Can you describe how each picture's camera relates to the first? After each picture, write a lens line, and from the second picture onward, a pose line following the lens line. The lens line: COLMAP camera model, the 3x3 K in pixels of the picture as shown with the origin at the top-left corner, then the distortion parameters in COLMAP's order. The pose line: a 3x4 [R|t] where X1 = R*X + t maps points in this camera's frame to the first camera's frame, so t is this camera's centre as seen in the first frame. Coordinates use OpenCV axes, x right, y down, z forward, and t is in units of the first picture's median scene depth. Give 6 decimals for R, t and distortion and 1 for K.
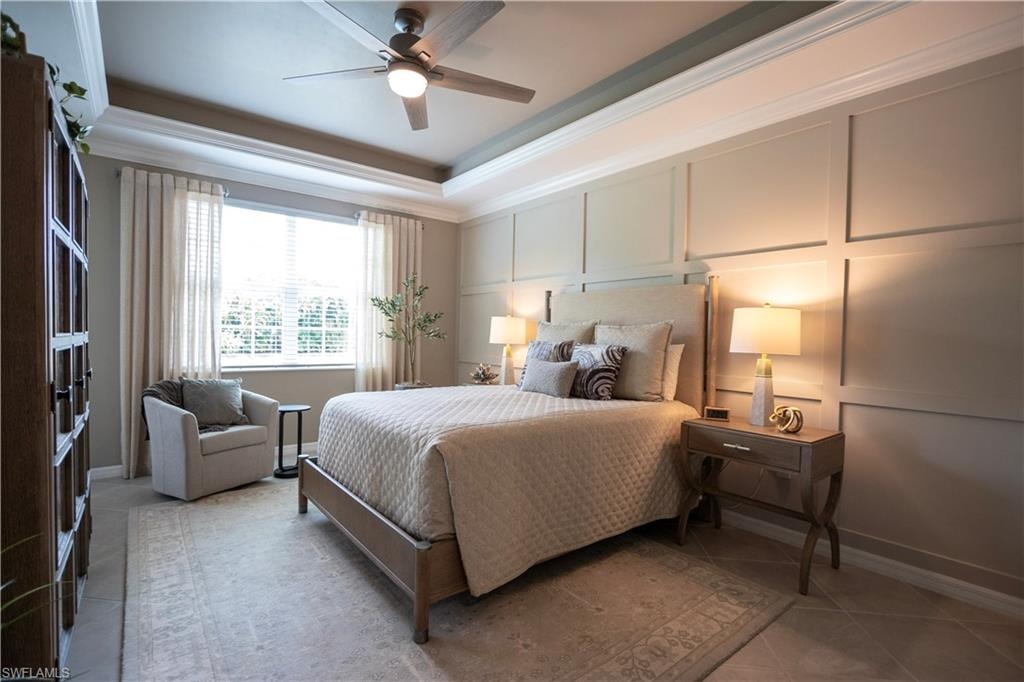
lens RADIAL K [[476.9, 0, 503.0], [0, 476.9, 346.0], [0, 0, 1]] dist [-0.018830, 0.001410]
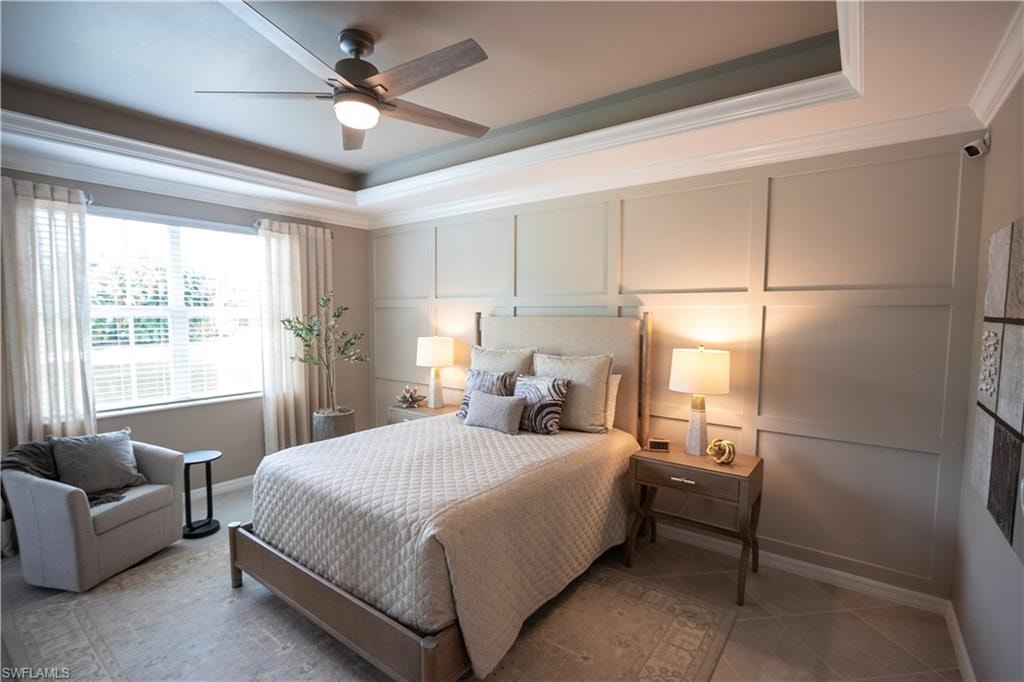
lens RADIAL K [[476.9, 0, 503.0], [0, 476.9, 346.0], [0, 0, 1]] dist [-0.018830, 0.001410]
pose [[0.966870, -0.034056, 0.252989, -0.146483], [0.020528, 0.998224, 0.055924, -0.136328], [-0.254444, -0.048878, 0.965851, 0.039653]]
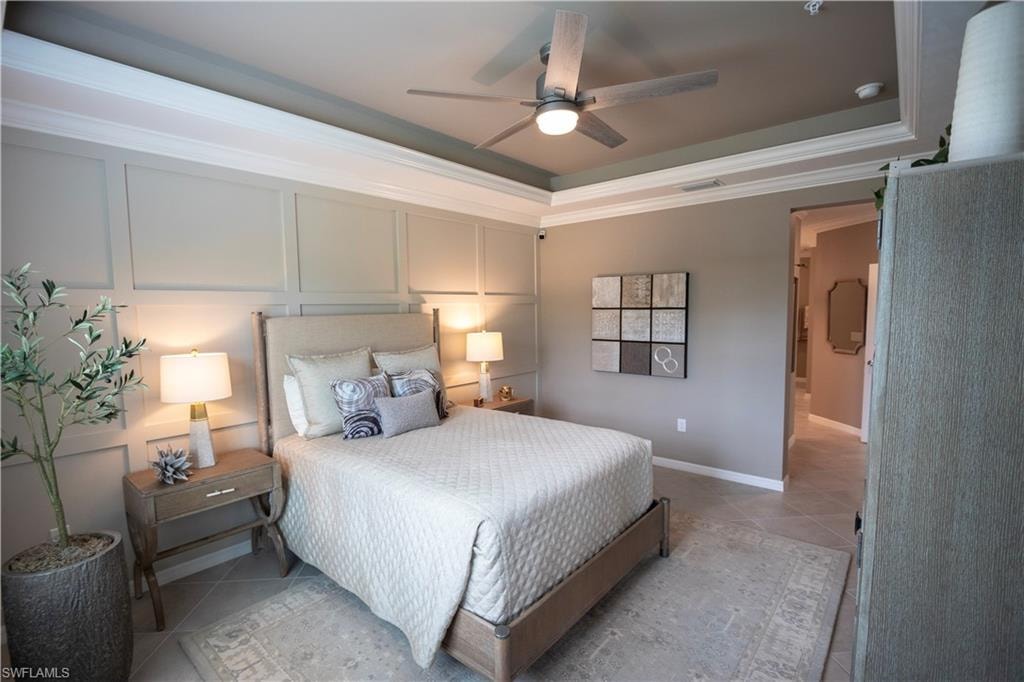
lens RADIAL K [[471.6, 0, 503.3], [0, 471.6, 348.4], [0, 0, 1]] dist [-0.015391, 0.000700]
pose [[-0.195927, -0.101981, 0.975301, -0.926507], [0.029118, 0.993534, 0.109737, -0.174632], [-0.980186, 0.049900, -0.191691, 1.064463]]
